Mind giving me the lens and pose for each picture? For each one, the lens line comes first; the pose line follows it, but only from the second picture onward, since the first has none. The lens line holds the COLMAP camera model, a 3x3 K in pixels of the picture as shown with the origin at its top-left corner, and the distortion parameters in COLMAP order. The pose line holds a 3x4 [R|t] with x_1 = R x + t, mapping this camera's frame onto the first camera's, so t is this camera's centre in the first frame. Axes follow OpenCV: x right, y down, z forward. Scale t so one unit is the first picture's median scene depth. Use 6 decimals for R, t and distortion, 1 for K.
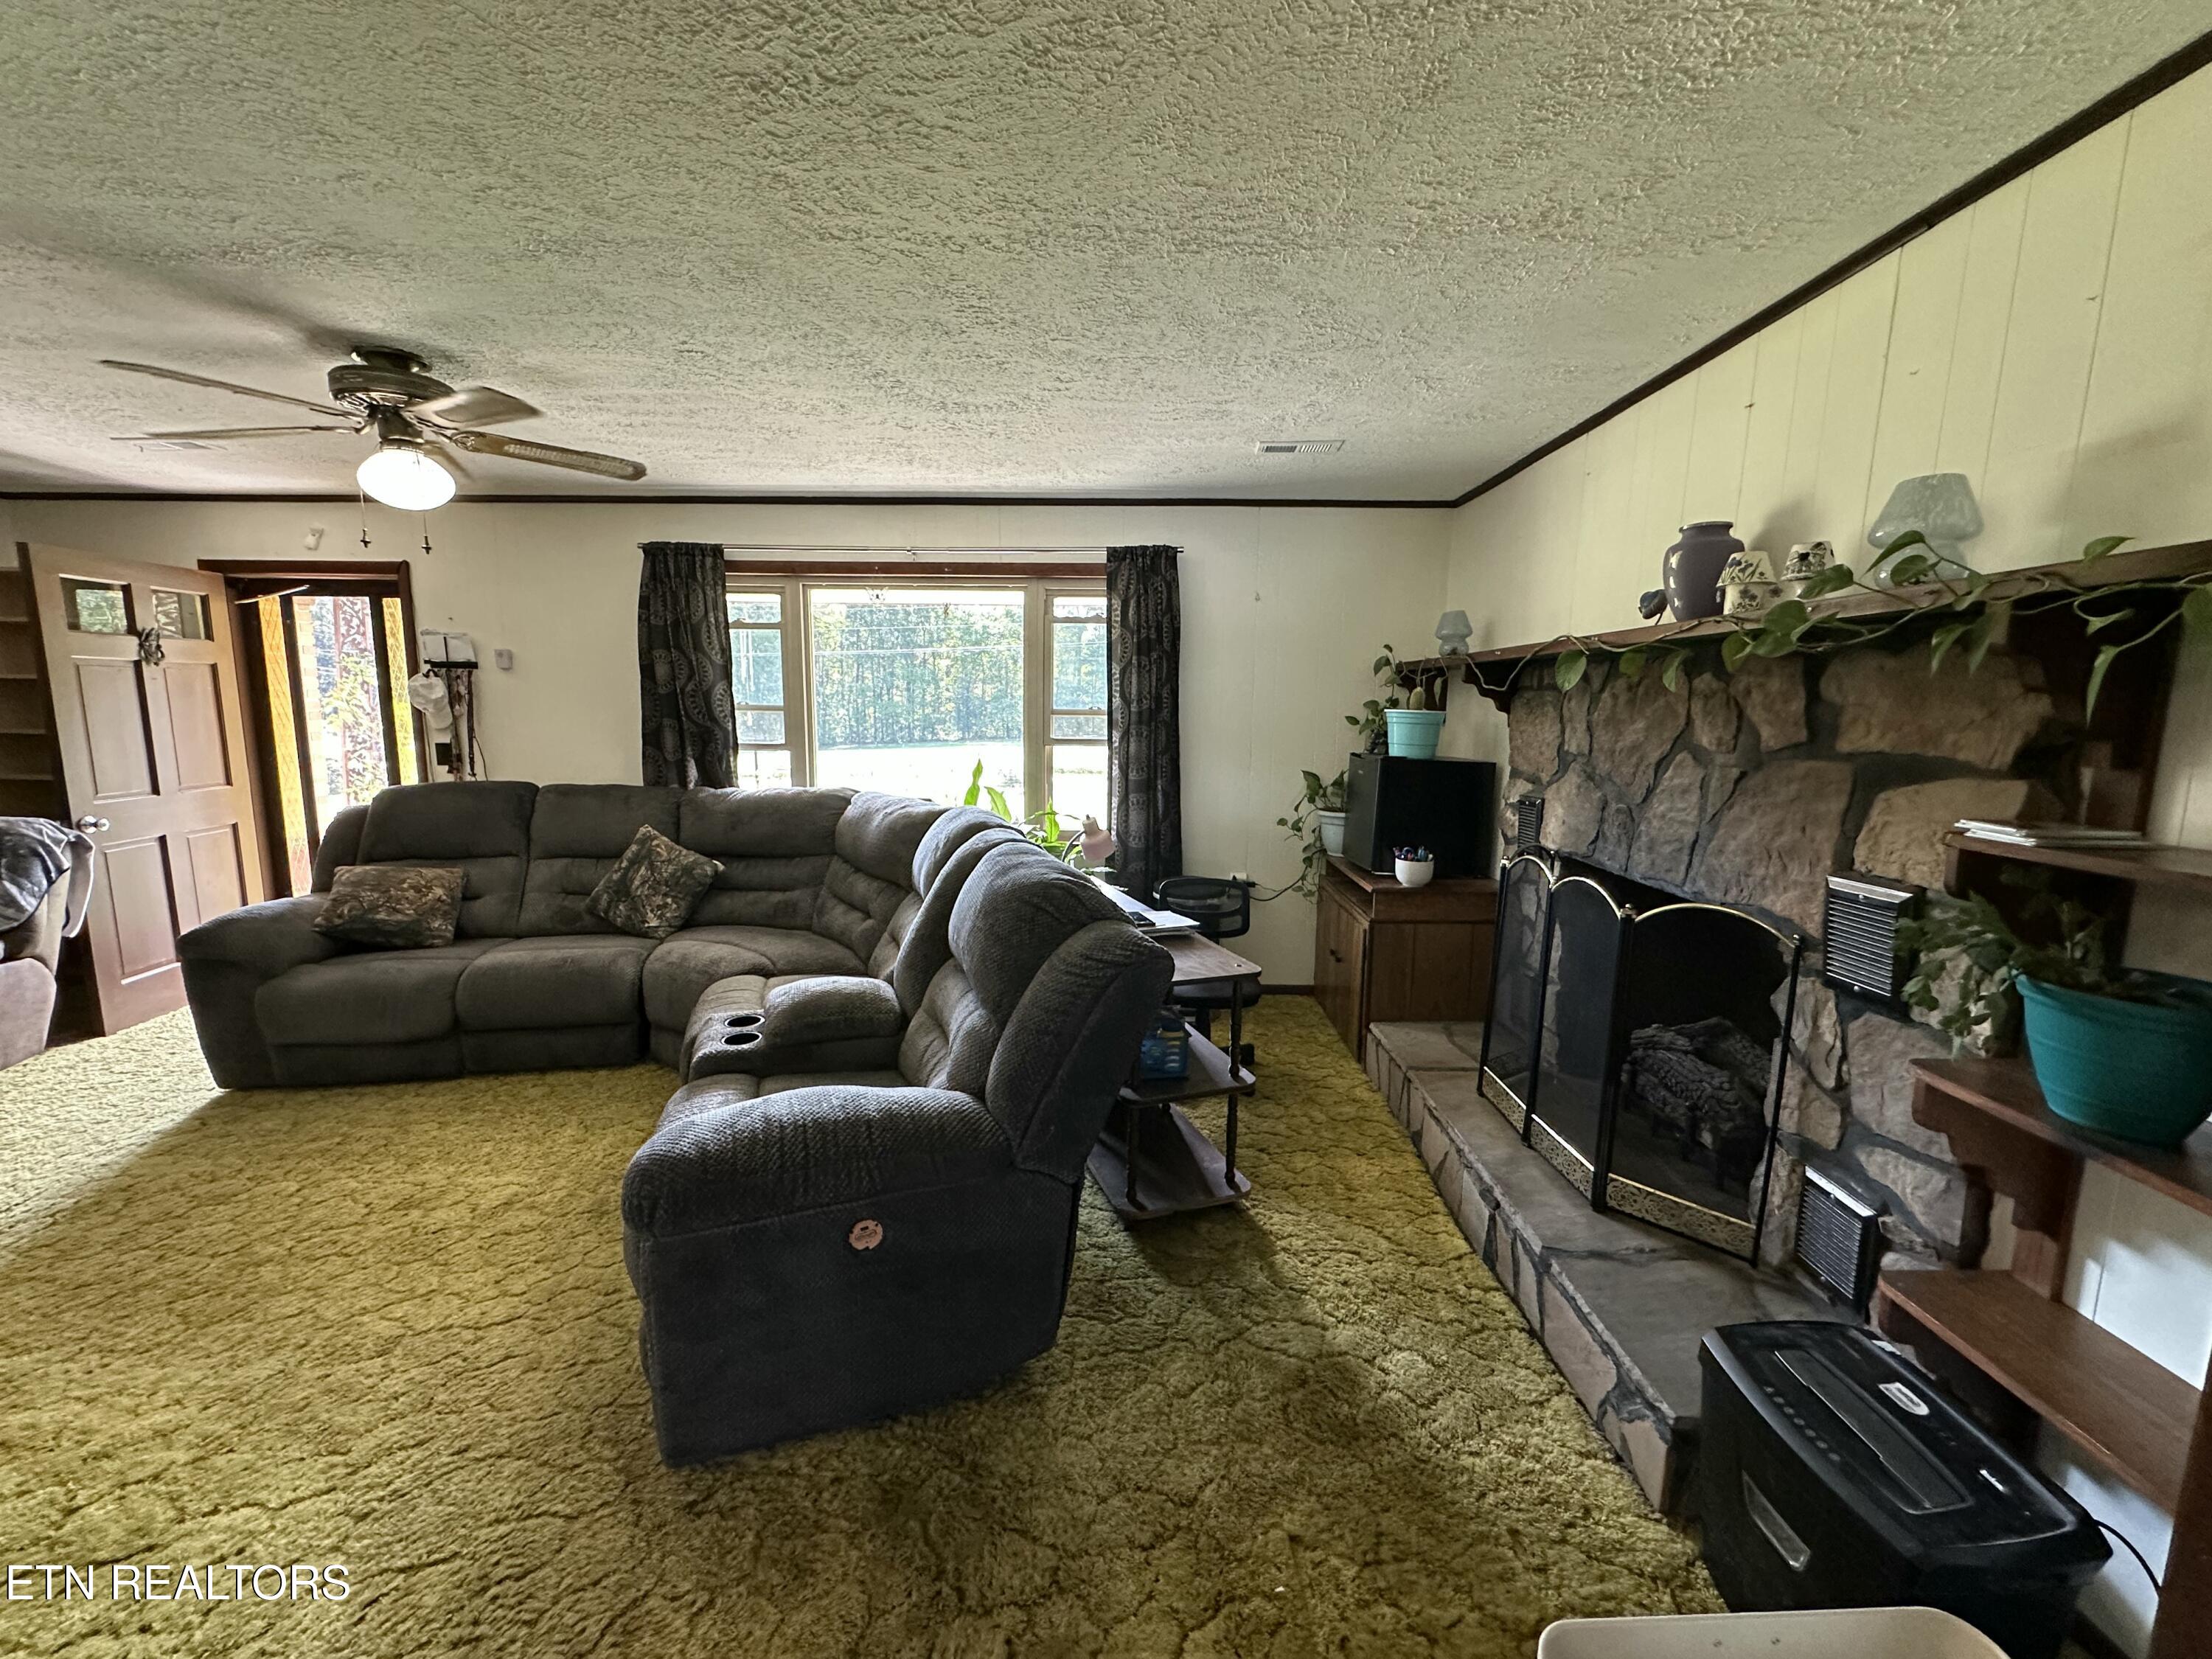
lens RADIAL K [[882.7, 0, 1105.8], [0, 882.7, 827.4], [0, 0, 1]] dist [-0.002770, 0.000393]
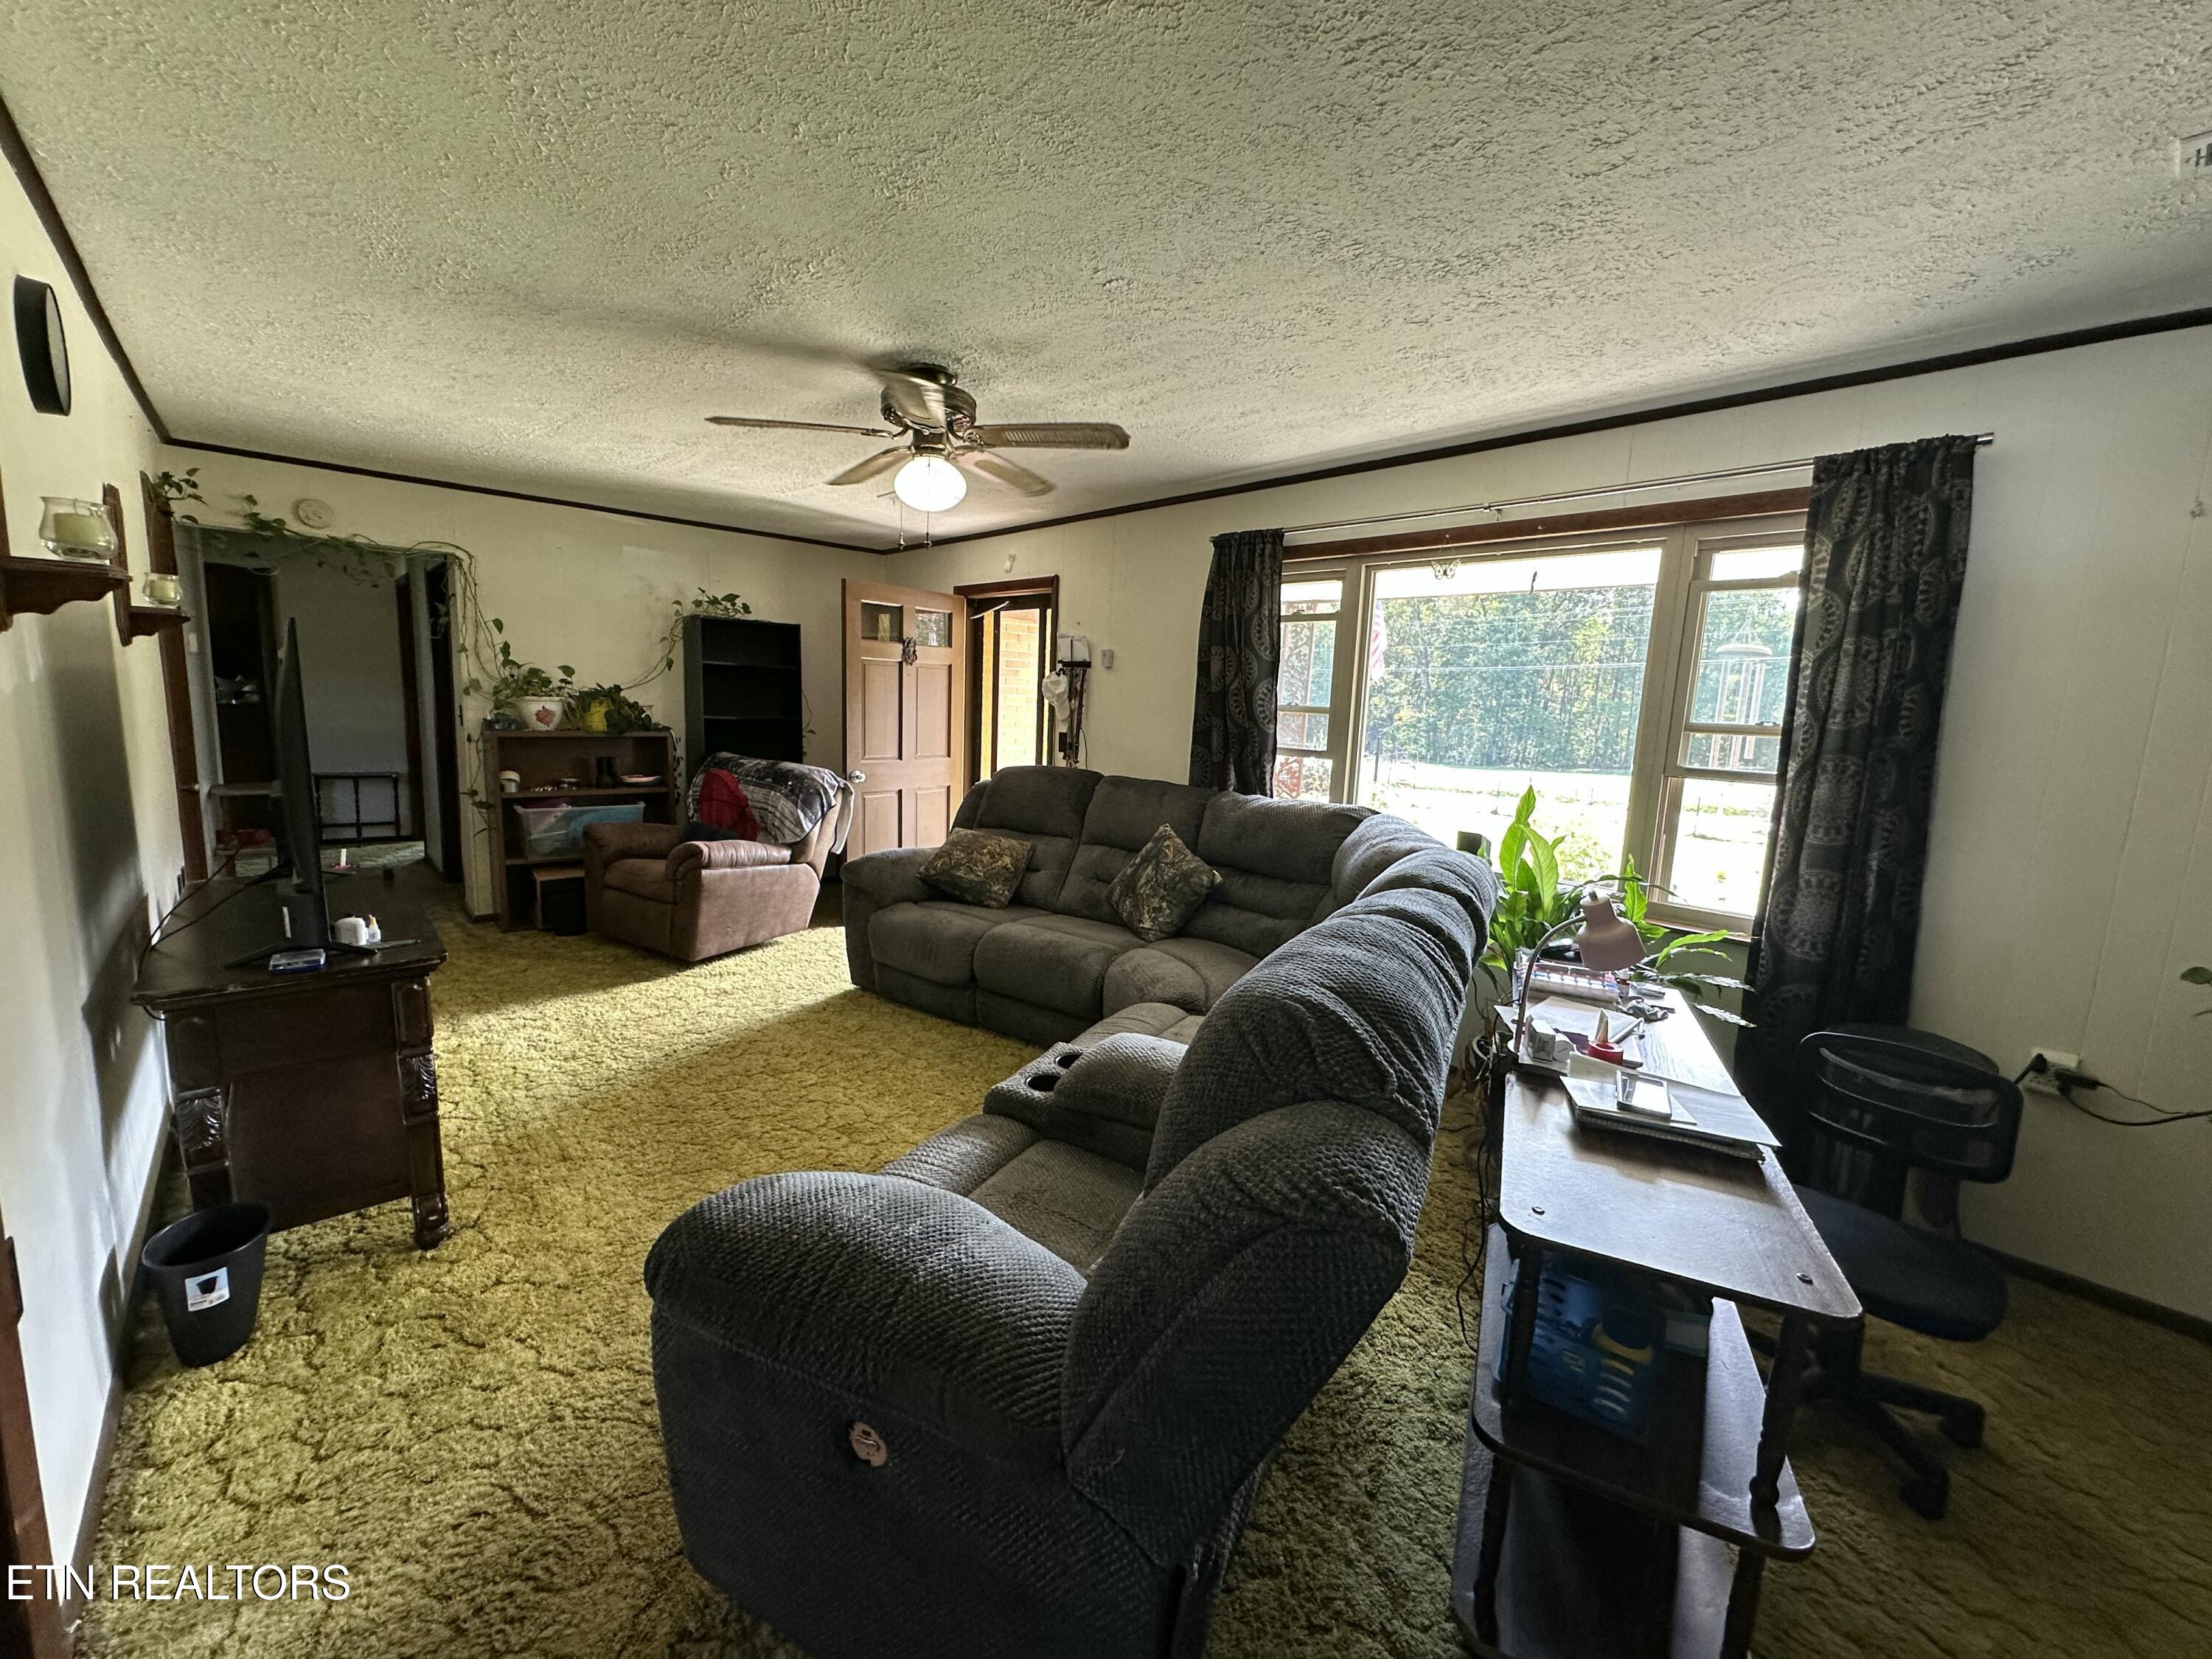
lens RADIAL K [[882.7, 0, 1105.8], [0, 882.7, 827.4], [0, 0, 1]] dist [-0.002770, 0.000393]
pose [[0.699552, 0.120763, -0.704303, 0.116123], [-0.133045, 0.990394, 0.037670, -0.025716], [0.702086, 0.067352, 0.708899, 0.249752]]
